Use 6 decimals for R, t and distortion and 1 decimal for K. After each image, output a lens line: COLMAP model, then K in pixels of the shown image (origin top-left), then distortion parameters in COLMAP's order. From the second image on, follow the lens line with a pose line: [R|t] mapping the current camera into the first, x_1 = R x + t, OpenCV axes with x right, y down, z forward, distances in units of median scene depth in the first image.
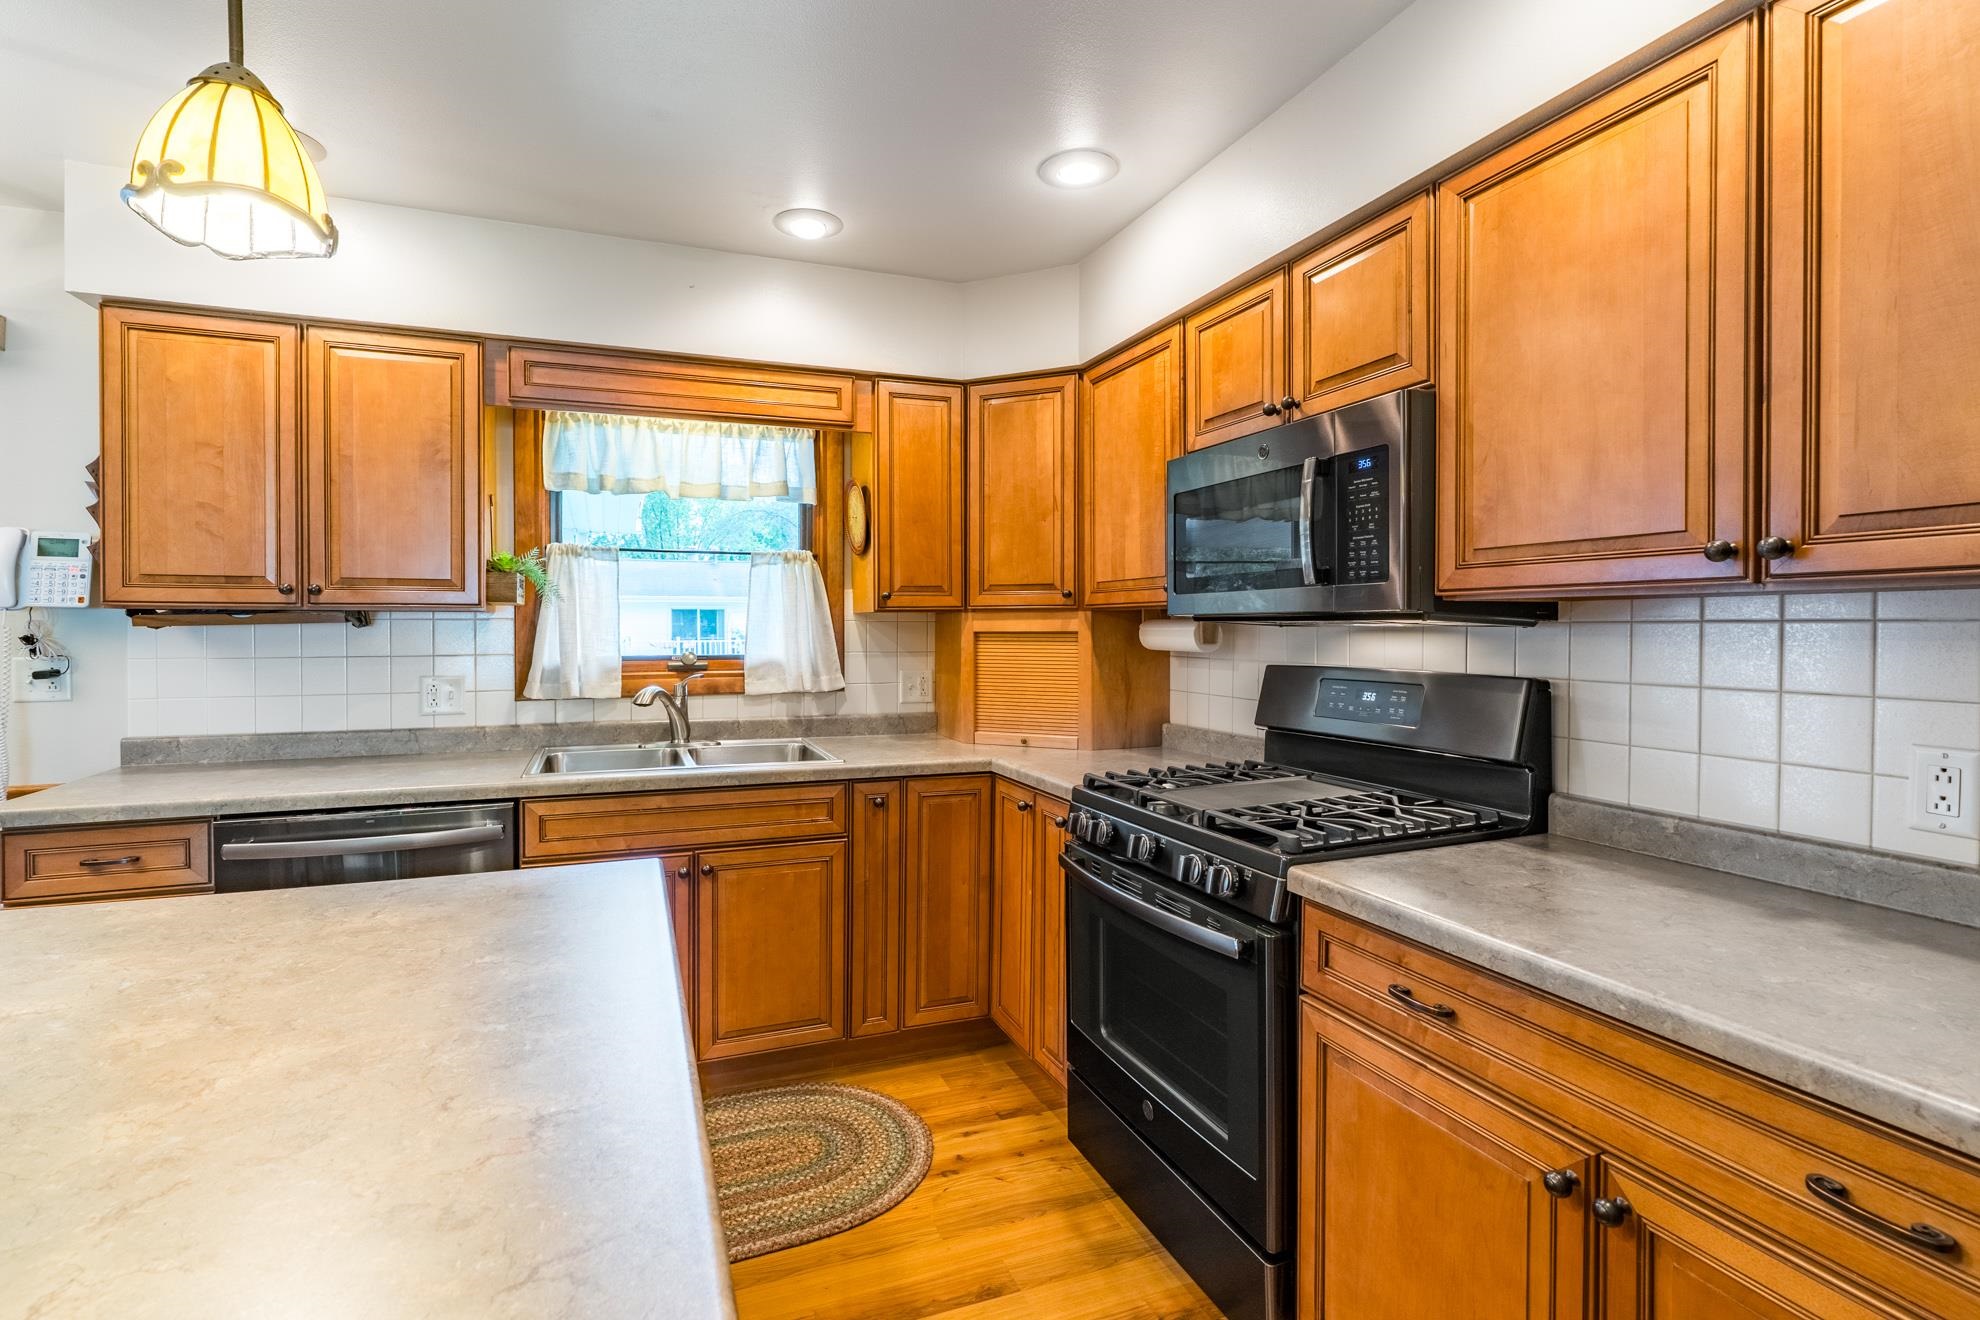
lens RADIAL K [[911.5, 0, 996.1], [0, 911.5, 633.2], [0, 0, 1]] dist [-0.002297, 0.000096]
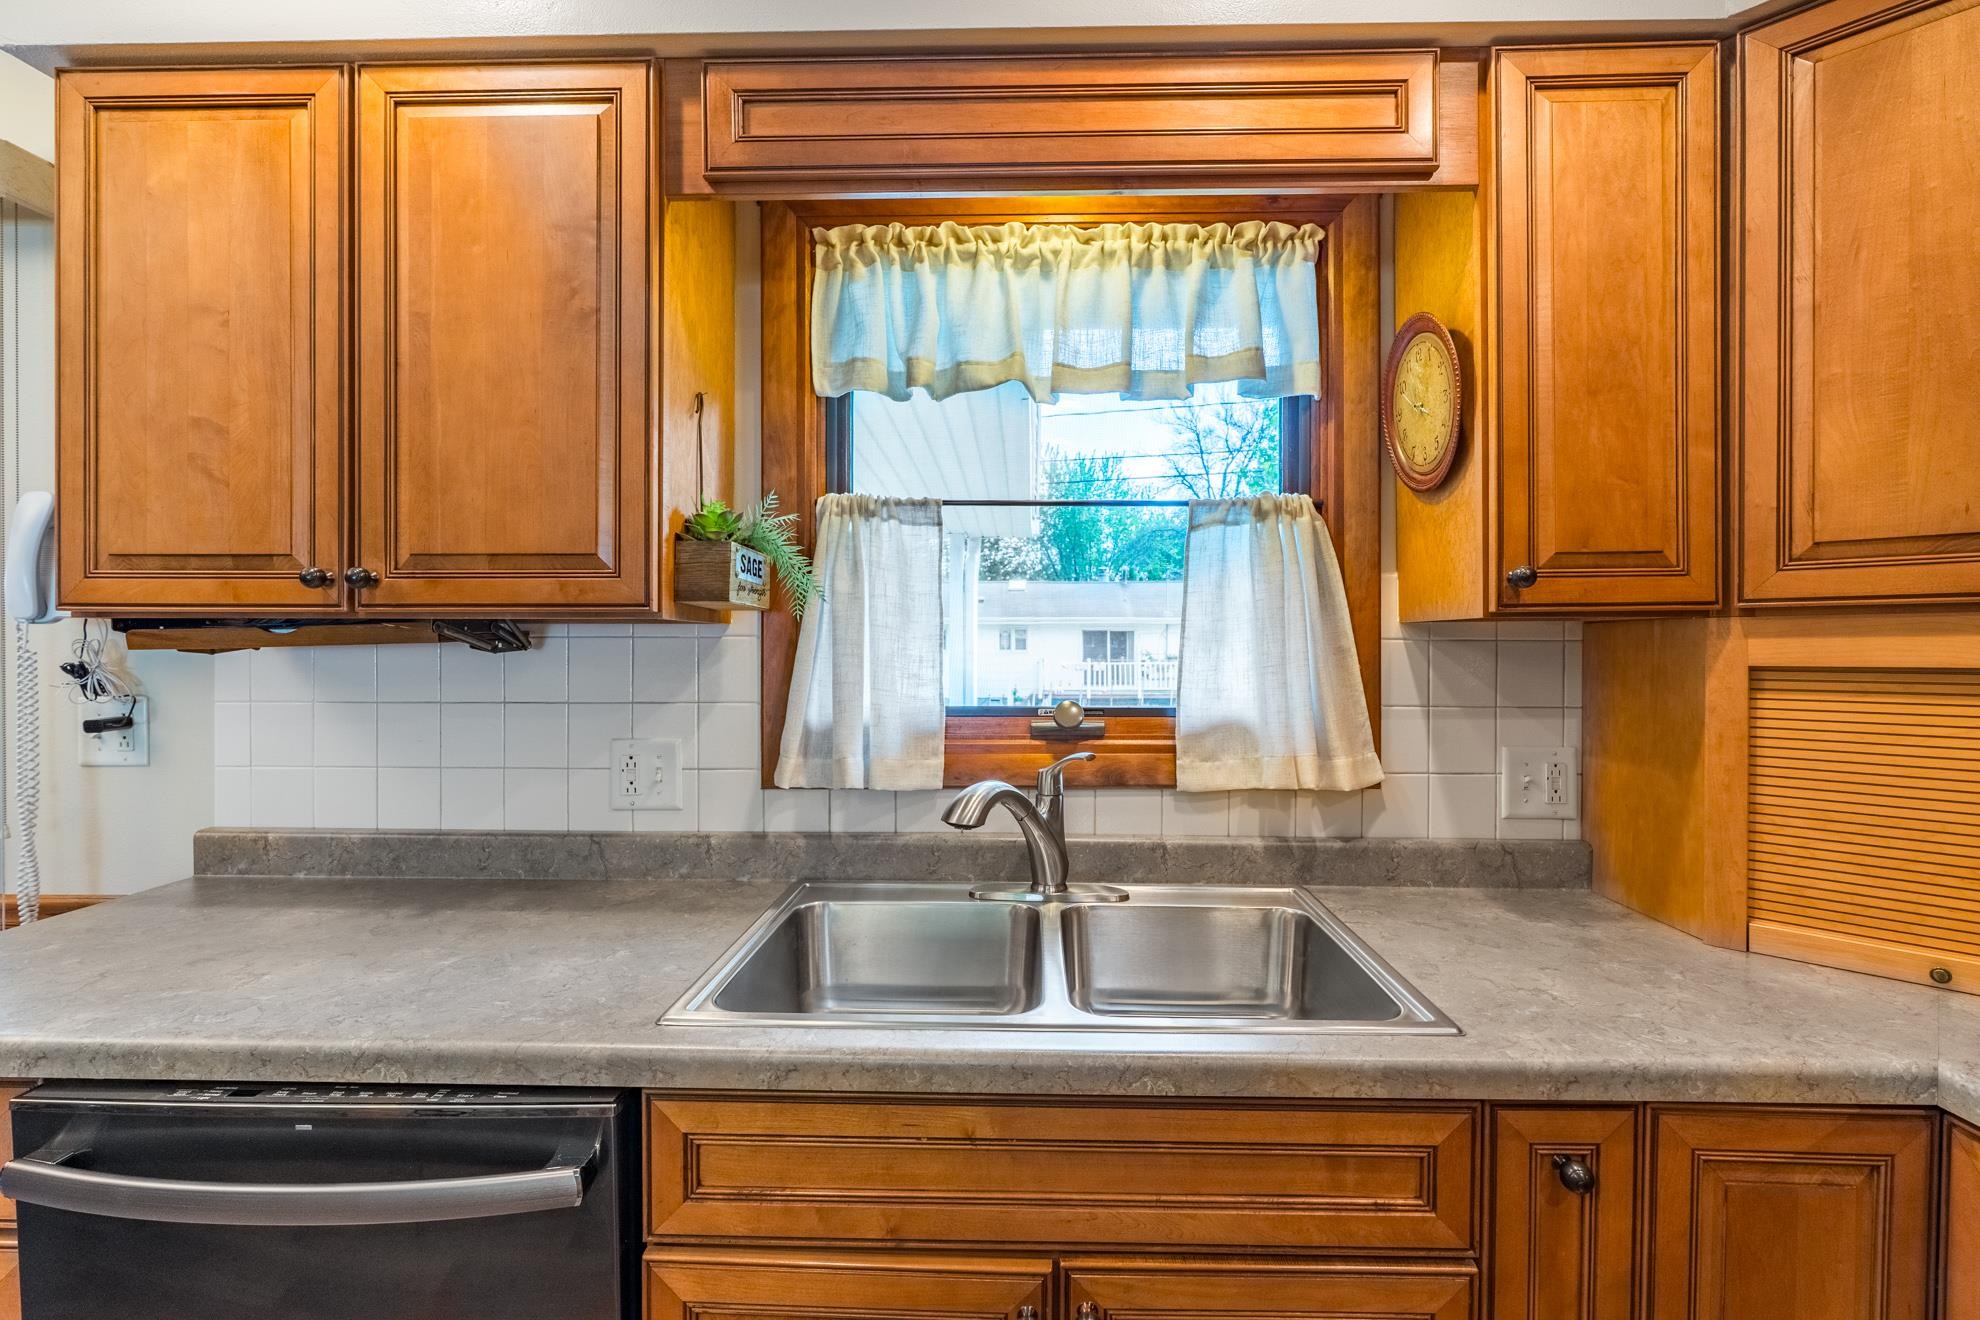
lens RADIAL K [[907.4, 0, 1051.6], [0, 907.4, 649.1], [0, 0, 1]] dist [-0.000528, 0.000603]
pose [[0.928575, 0.001829, -0.371141, -0.180960], [-0.004290, 0.999974, -0.005806, -0.006008], [0.371121, 0.006983, 0.928558, 0.602840]]
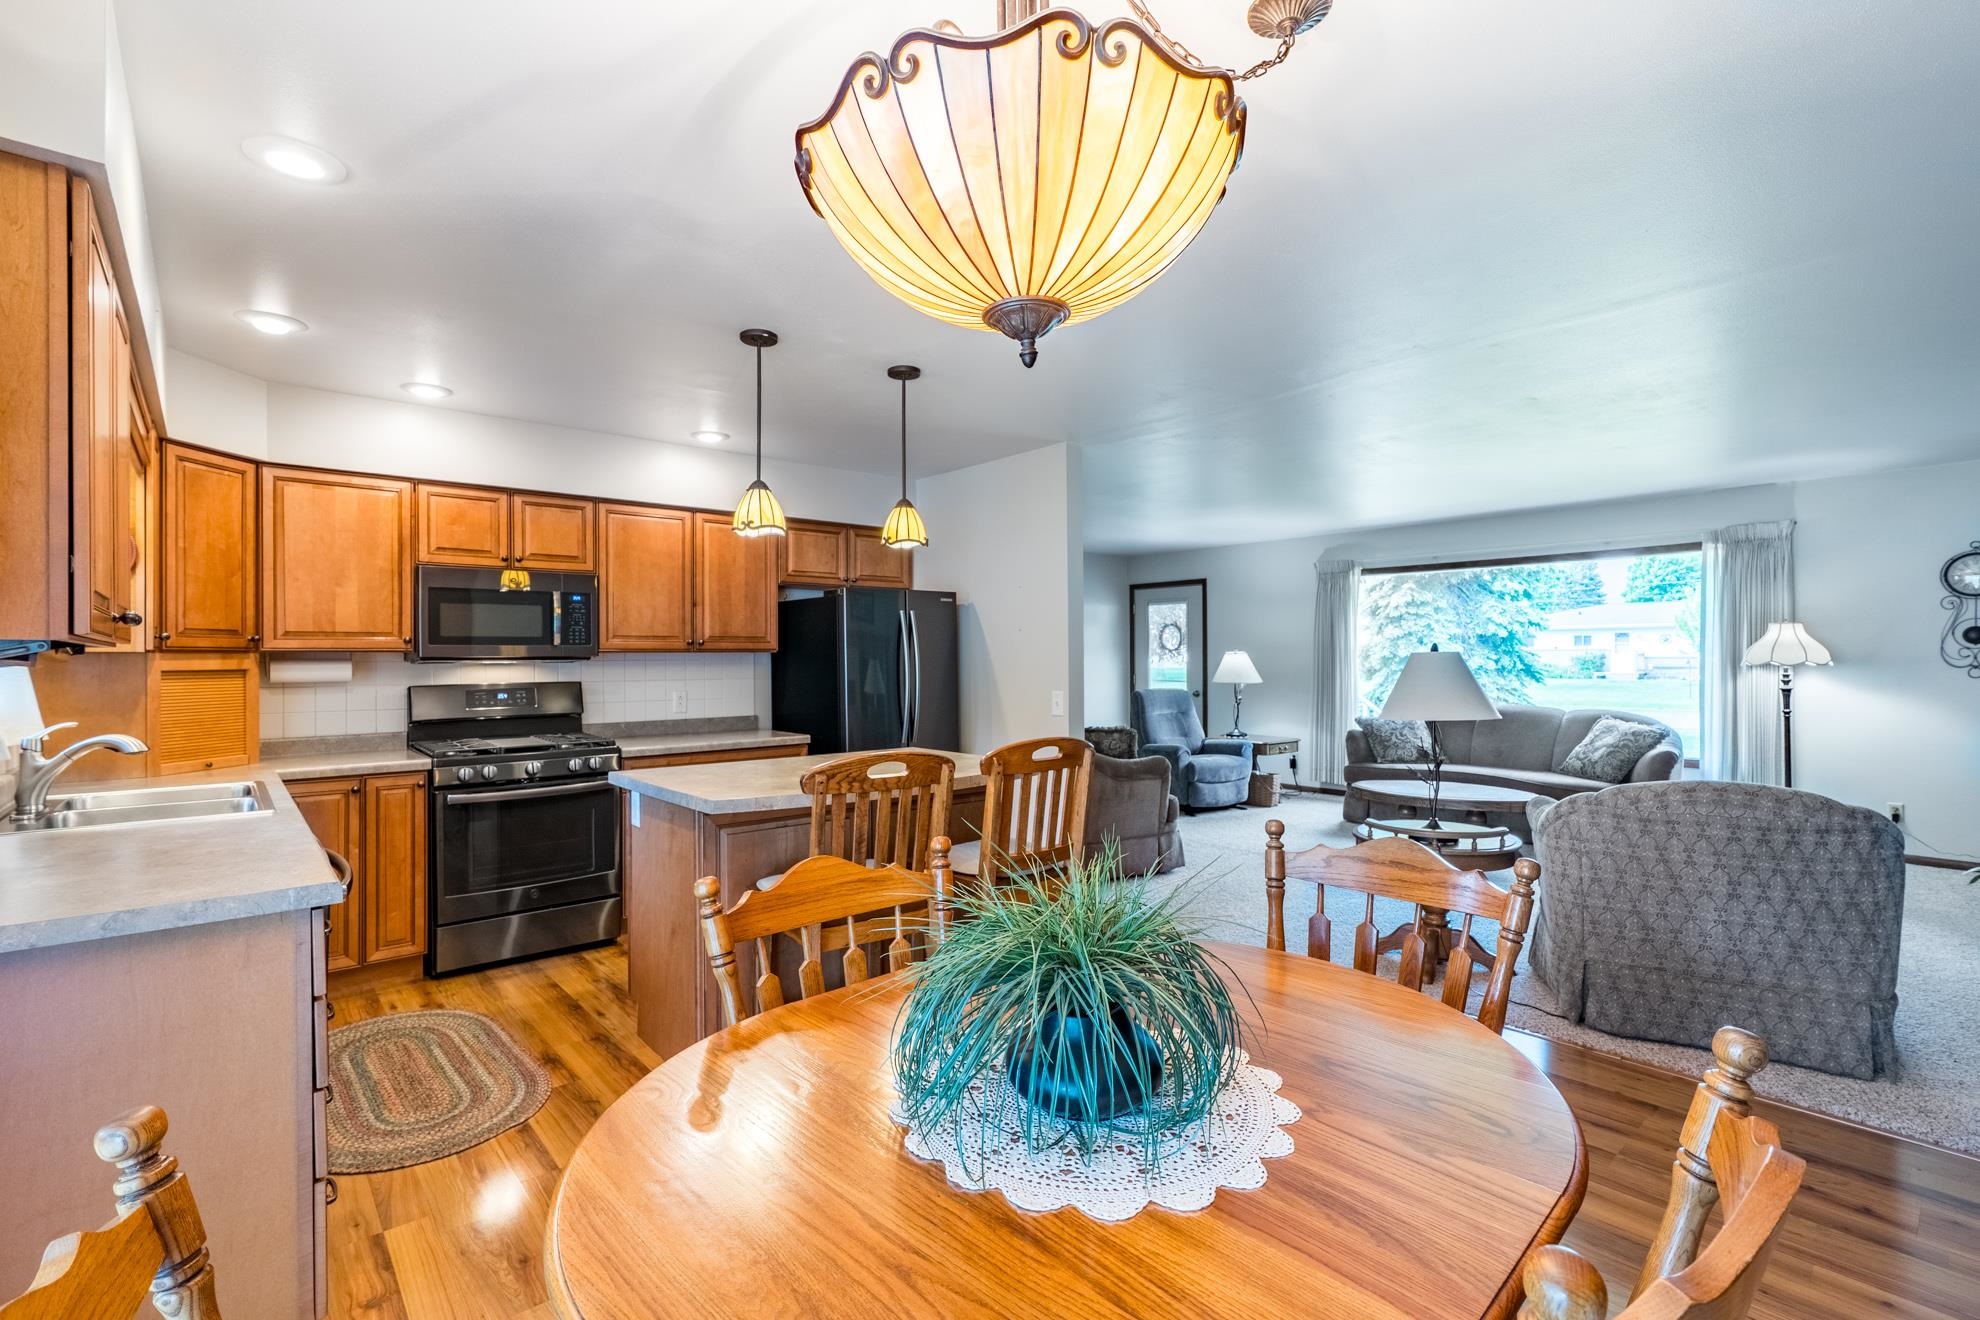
lens RADIAL K [[868.0, 0, 1010.4], [0, 868.0, 662.3], [0, 0, 1]] dist [-0.026261, 0.000027]
pose [[-0.368424, 0.001022, 0.929657, -1.495537], [0.016803, 0.999843, 0.005560, -0.000415], [-0.929506, 0.017669, -0.368383, 0.505519]]
